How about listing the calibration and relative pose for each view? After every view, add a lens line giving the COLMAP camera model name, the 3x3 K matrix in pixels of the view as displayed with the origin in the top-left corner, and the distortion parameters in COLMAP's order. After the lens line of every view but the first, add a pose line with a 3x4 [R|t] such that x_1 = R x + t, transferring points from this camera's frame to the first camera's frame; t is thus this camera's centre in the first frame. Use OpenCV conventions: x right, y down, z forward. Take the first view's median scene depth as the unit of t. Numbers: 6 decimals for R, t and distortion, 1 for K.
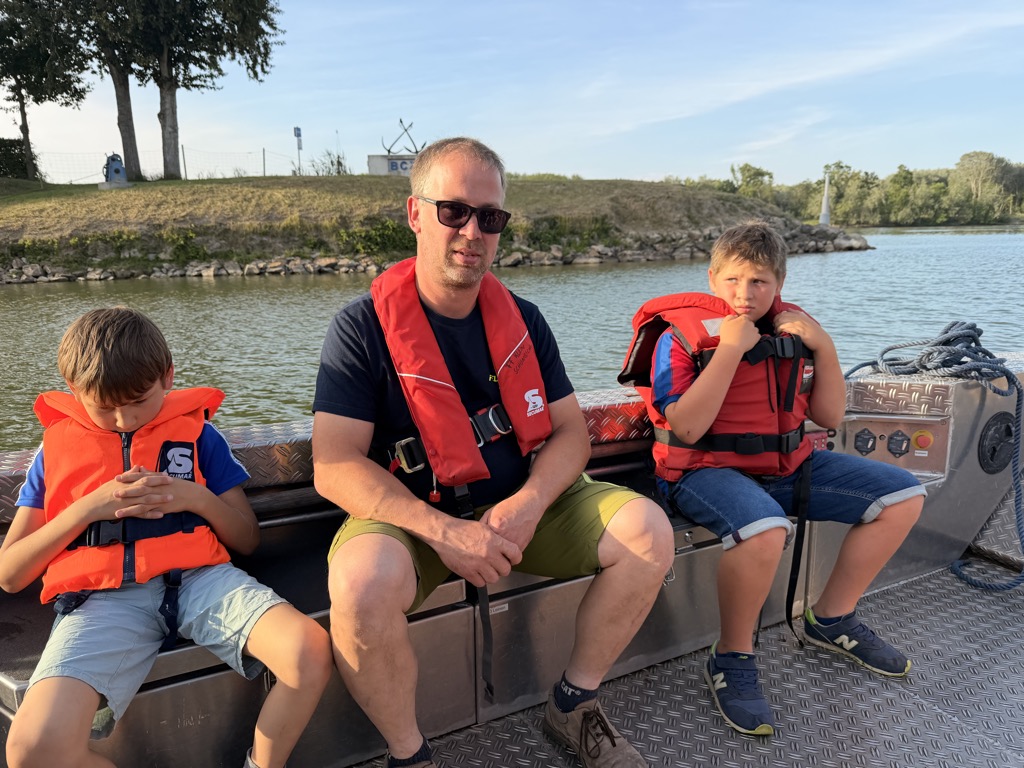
lens RADIAL K [[731.8, 0, 506.6], [0, 731.8, 392.7], [0, 0, 1]] dist [0.050146, -0.060408]
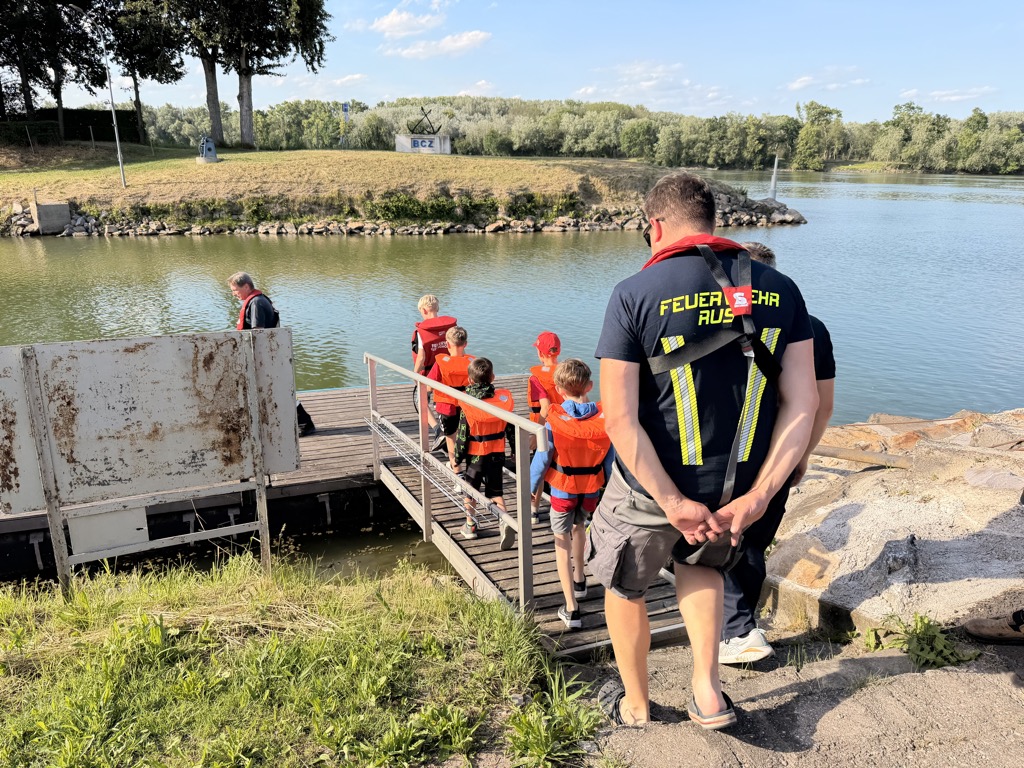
lens RADIAL K [[731.8, 0, 517.7], [0, 731.8, 383.2], [0, 0, 1]] dist [0.050146, -0.060408]
pose [[0.996847, 0.055774, -0.056446, 0.138258], [-0.050928, 0.995170, 0.083921, -0.010832], [0.060854, -0.080782, 0.994872, -0.346985]]
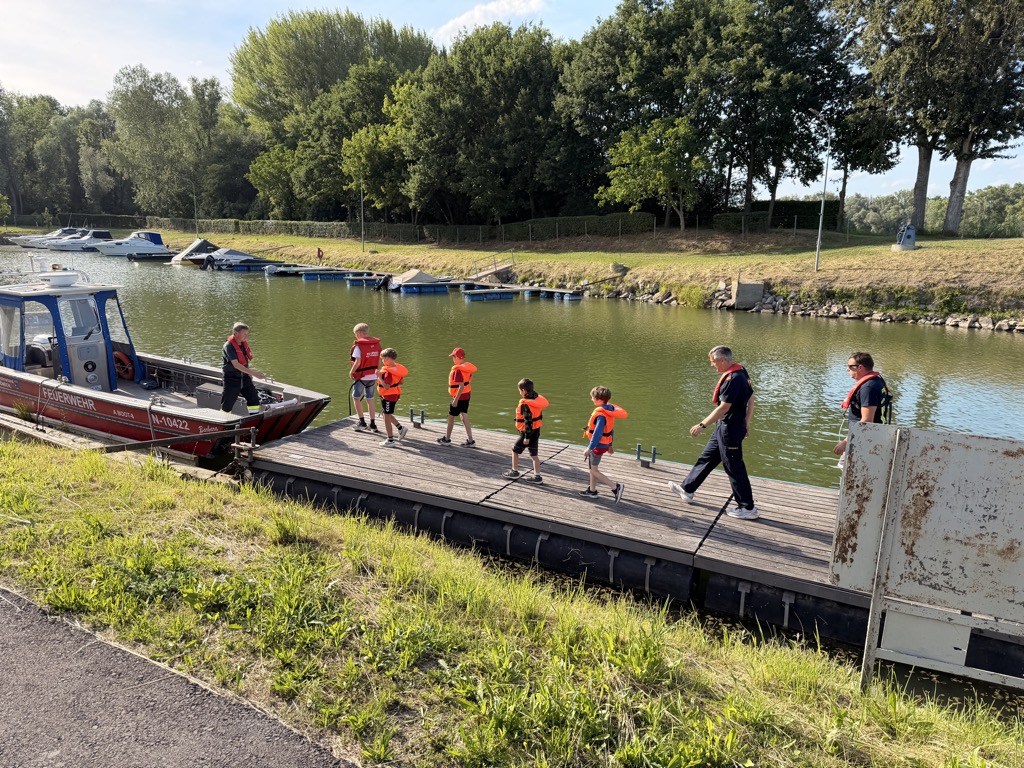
lens RADIAL K [[731.8, 0, 500.8], [0, 731.8, 383.5], [0, 0, 1]] dist [0.050146, -0.060408]
pose [[0.601809, 0.198120, -0.773676, 0.107531], [-0.206833, 0.974354, 0.088623, -0.007333], [0.771392, 0.106688, 0.627353, -0.355262]]
